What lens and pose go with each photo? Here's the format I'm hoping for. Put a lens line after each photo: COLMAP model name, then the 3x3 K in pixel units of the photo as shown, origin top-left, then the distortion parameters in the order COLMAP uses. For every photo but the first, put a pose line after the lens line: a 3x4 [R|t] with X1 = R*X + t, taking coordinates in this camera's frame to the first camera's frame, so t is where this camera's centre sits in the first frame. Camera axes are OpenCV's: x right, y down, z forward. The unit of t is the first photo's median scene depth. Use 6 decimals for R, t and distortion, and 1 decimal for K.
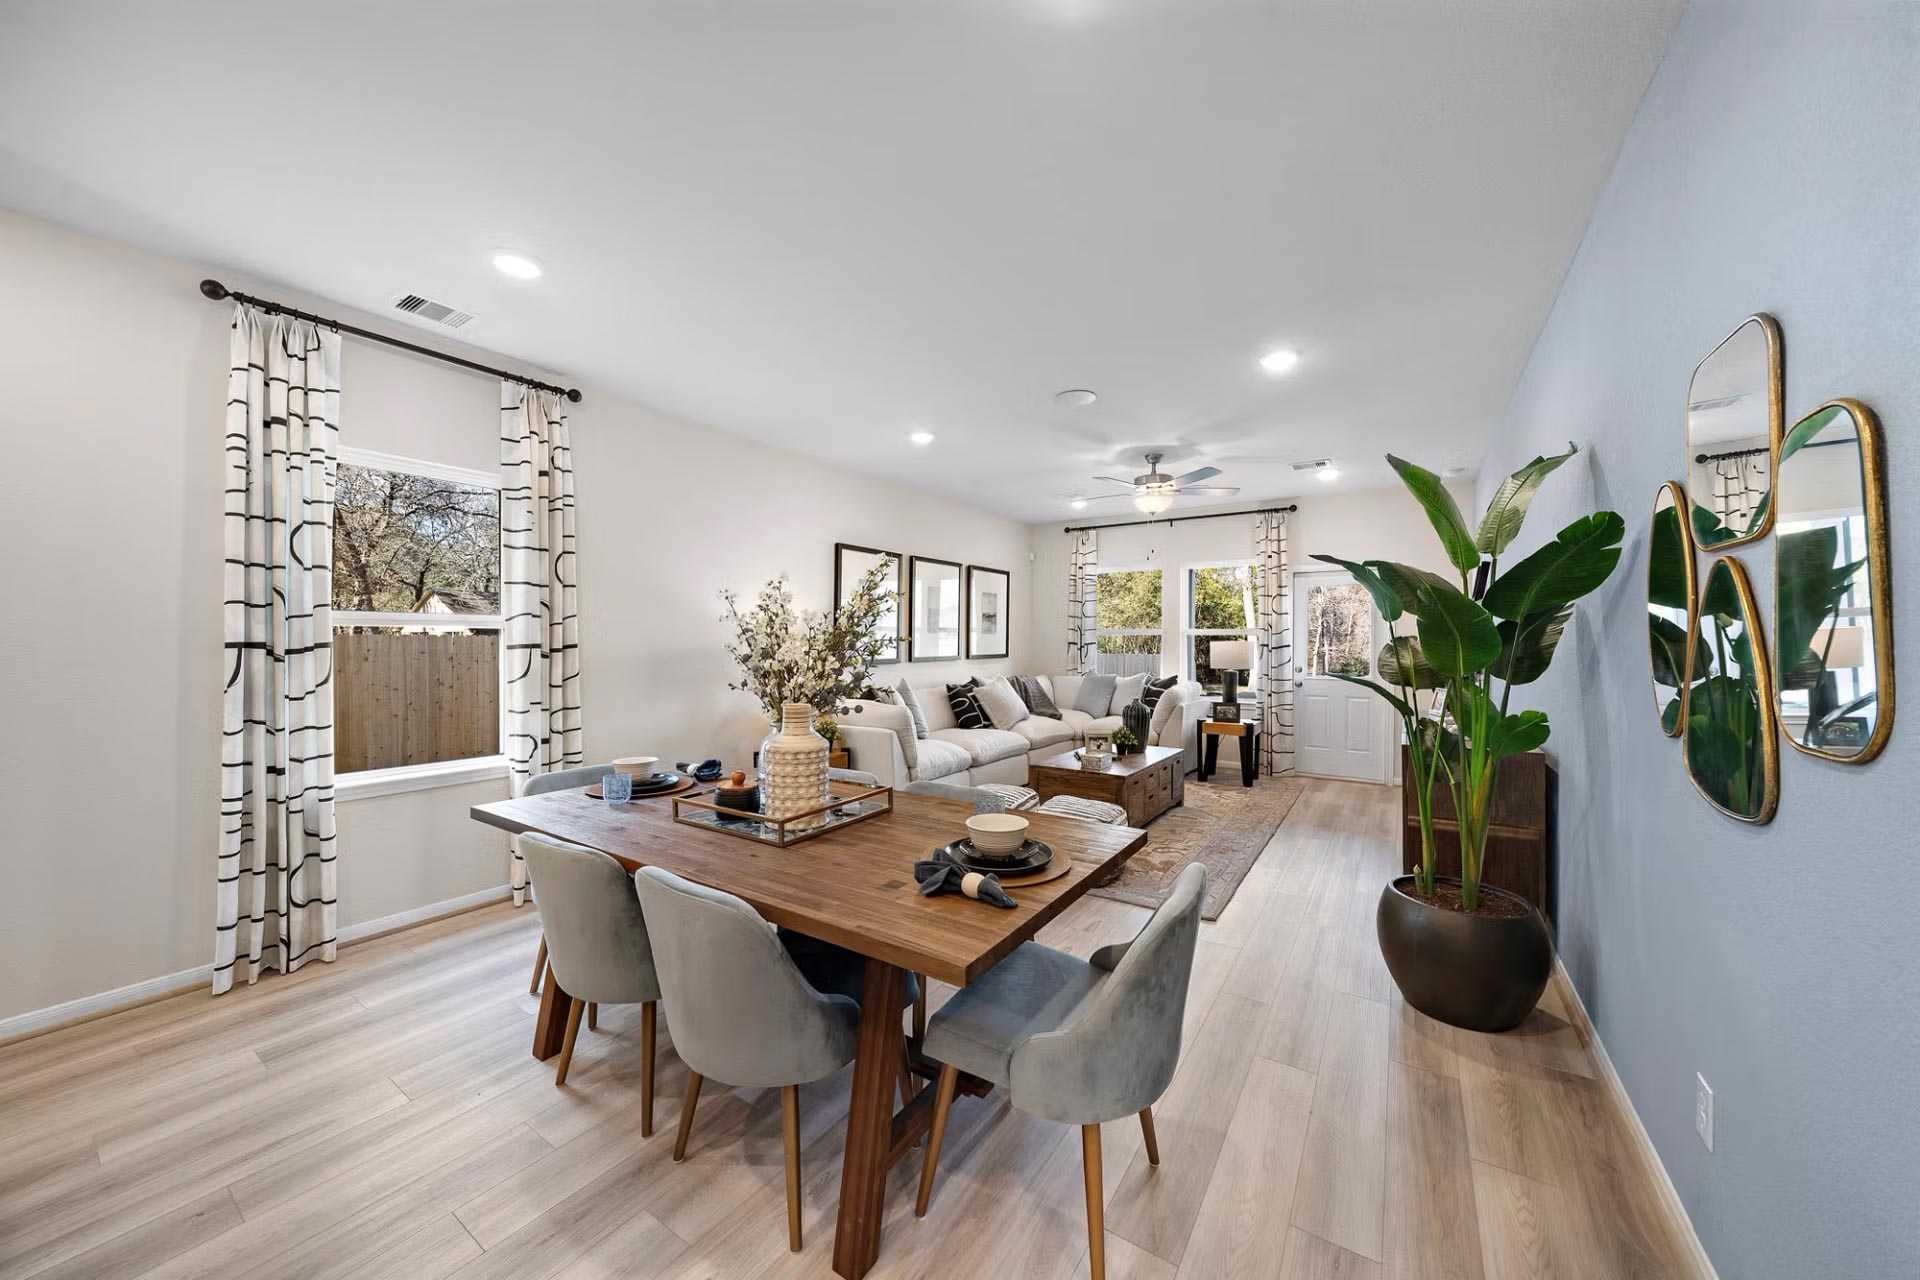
lens RADIAL K [[680.8, 0, 950.8], [0, 680.8, 645.2], [0, 0, 1]] dist [-0.002773, 0.000034]
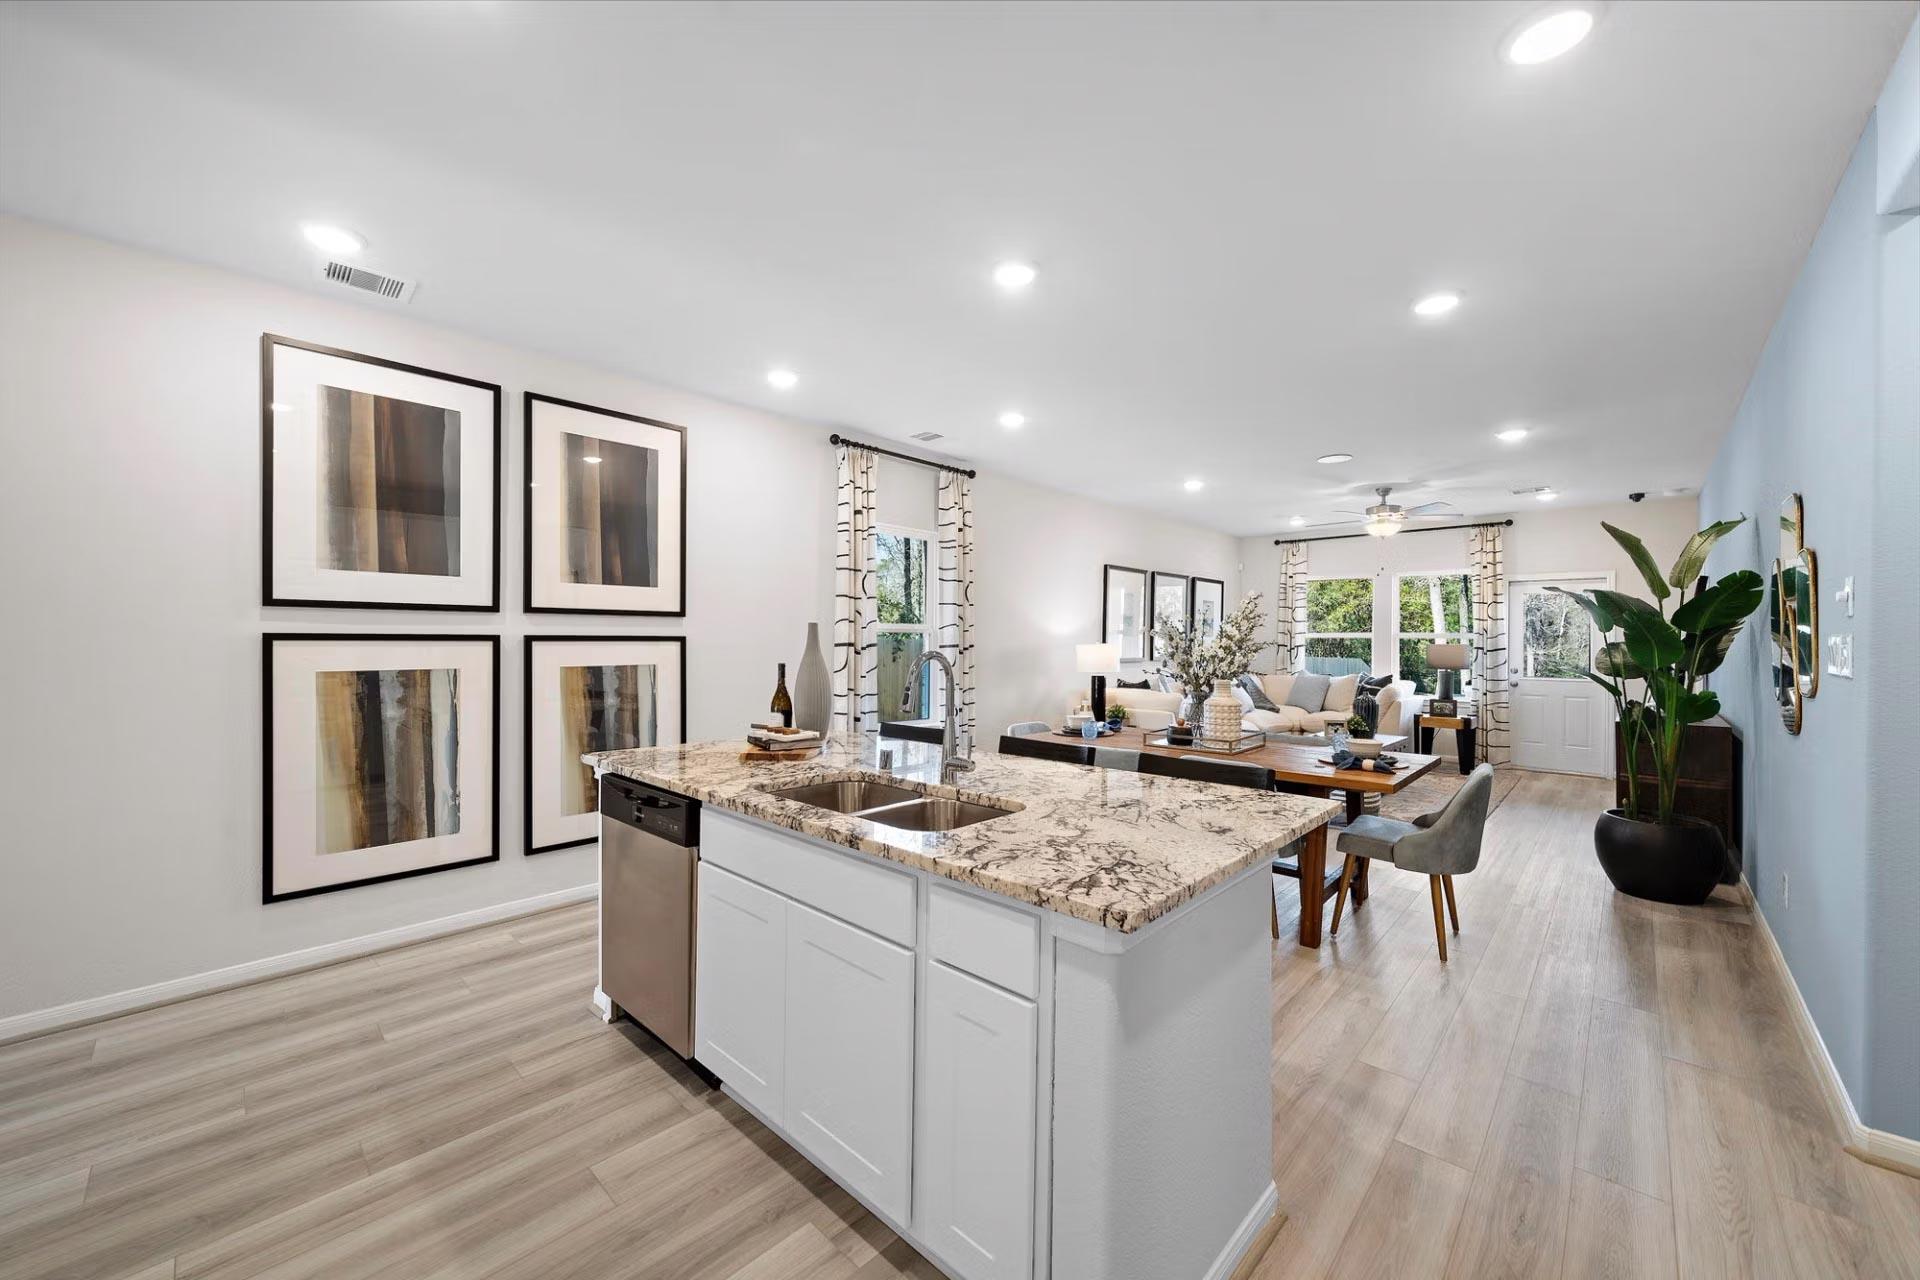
lens RADIAL K [[737.9, 0, 942.9], [0, 737.9, 640.3], [0, 0, 1]] dist [-0.001228, -0.000116]
pose [[0.986113, 0.004030, -0.166028, -0.456141], [-0.005342, 0.999958, -0.007455, 0.001627], [0.165991, 0.008239, 0.986093, -0.738584]]
